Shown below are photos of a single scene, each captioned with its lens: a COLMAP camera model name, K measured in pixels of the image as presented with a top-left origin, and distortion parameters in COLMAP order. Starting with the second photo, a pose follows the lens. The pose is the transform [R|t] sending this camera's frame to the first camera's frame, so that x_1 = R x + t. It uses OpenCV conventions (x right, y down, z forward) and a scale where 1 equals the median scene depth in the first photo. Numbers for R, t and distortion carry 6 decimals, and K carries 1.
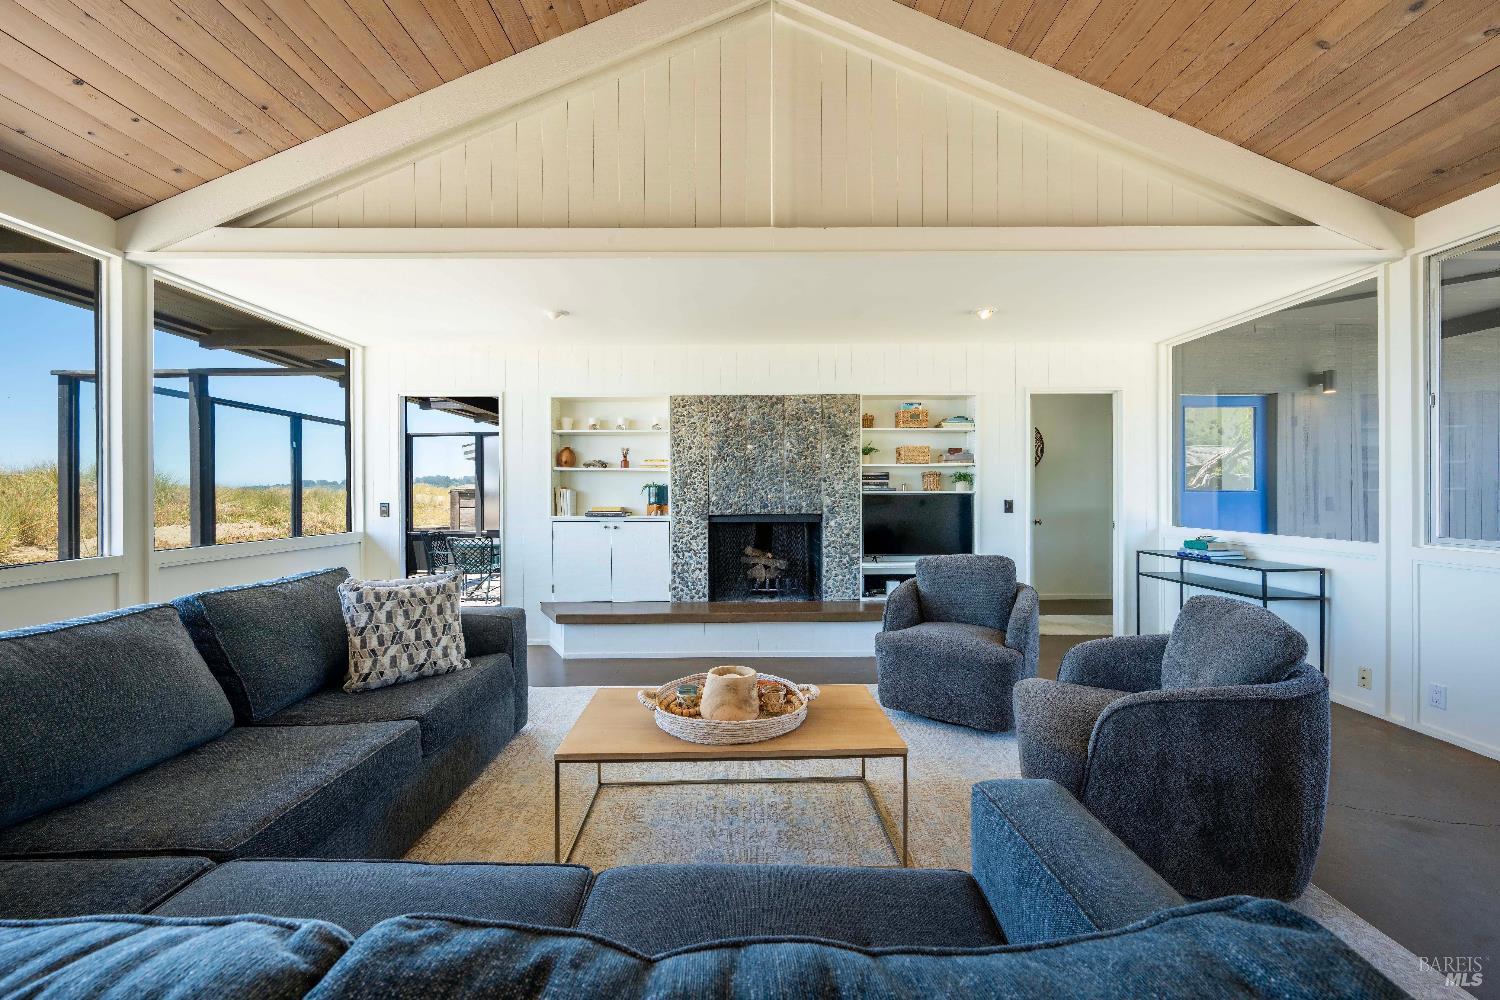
lens RADIAL K [[586.5, 0, 753.1], [0, 586.5, 493.1], [0, 0, 1]] dist [0.001938, -0.000434]
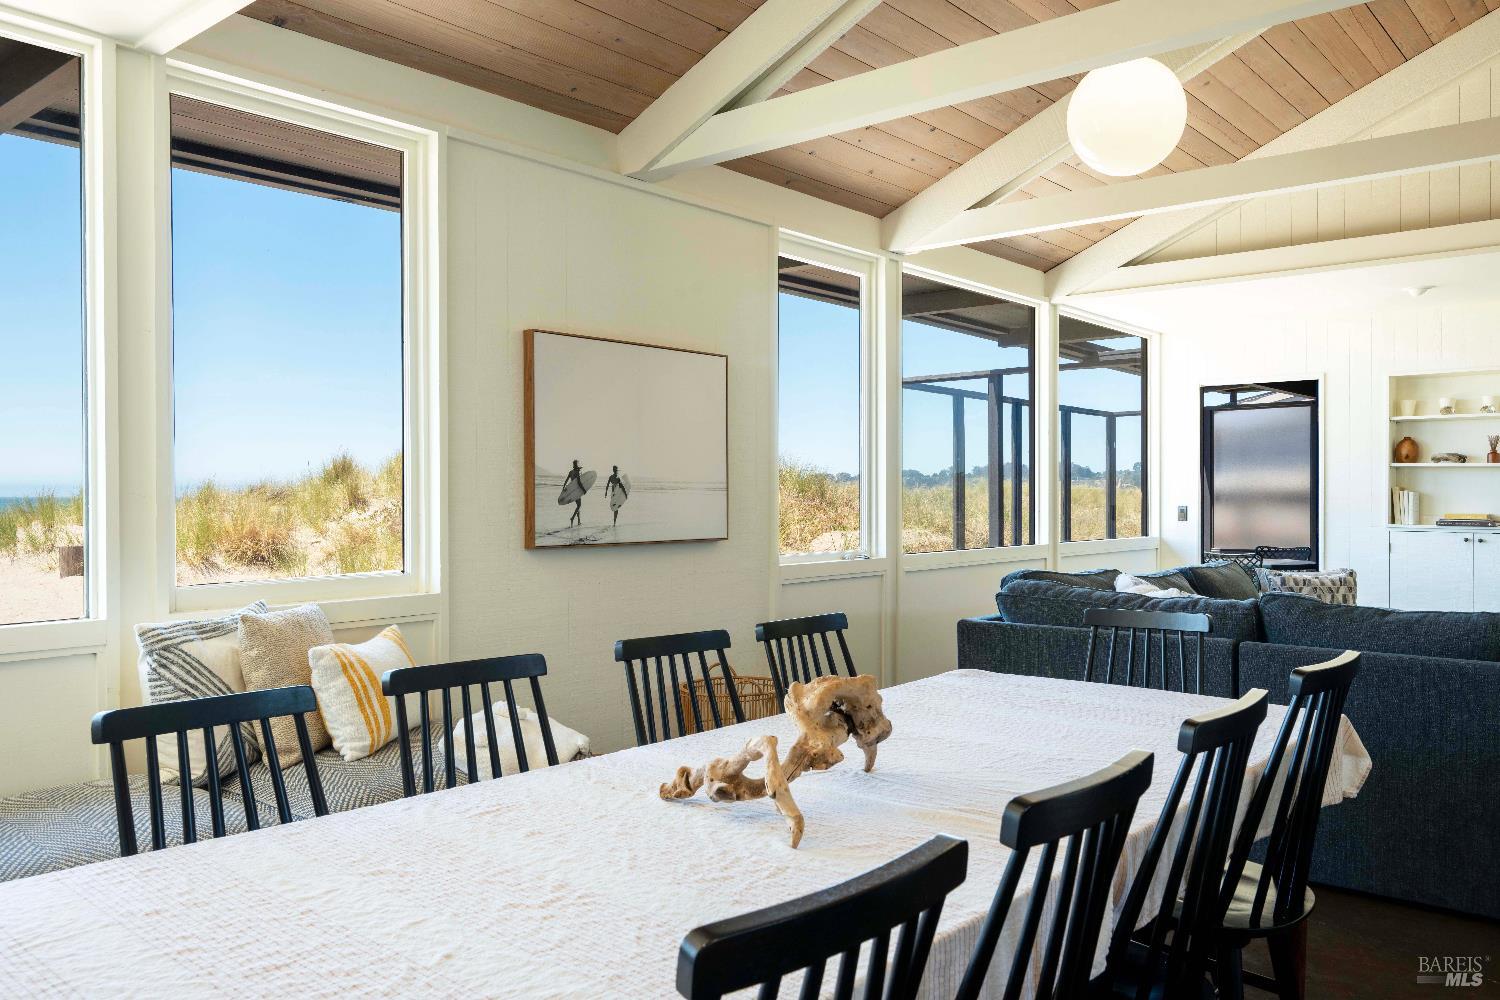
lens RADIAL K [[1148.2, 0, 750.0], [0, 1148.2, 500.0], [0, 0, 1]] dist [-0.019691, 0.000714]
pose [[0.755267, 0.008229, -0.655365, 0.020422], [-0.005208, 0.999965, 0.006554, 0.000474], [0.655396, -0.001537, 0.755284, -0.758204]]
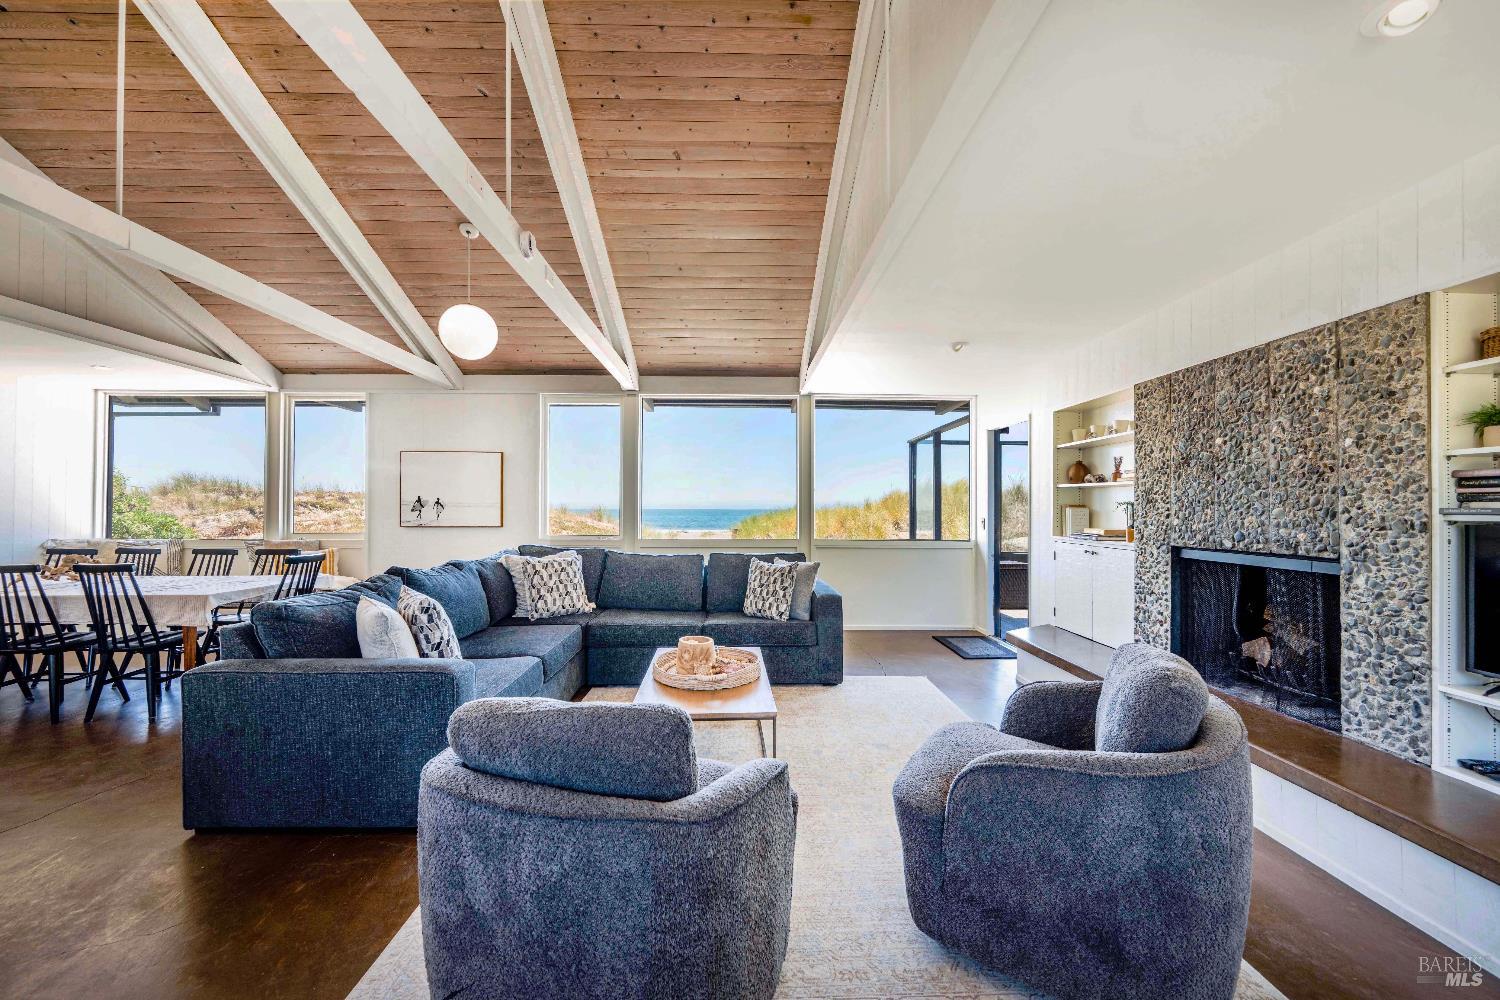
lens RADIAL K [[586.5, 0, 753.1], [0, 586.5, 493.1], [0, 0, 1]] dist [0.001938, -0.000434]
pose [[0.019394, -0.019515, -0.999621, 0.606380], [-0.005403, 0.999793, -0.019623, -0.008387], [0.999797, 0.005781, 0.019285, 0.493536]]
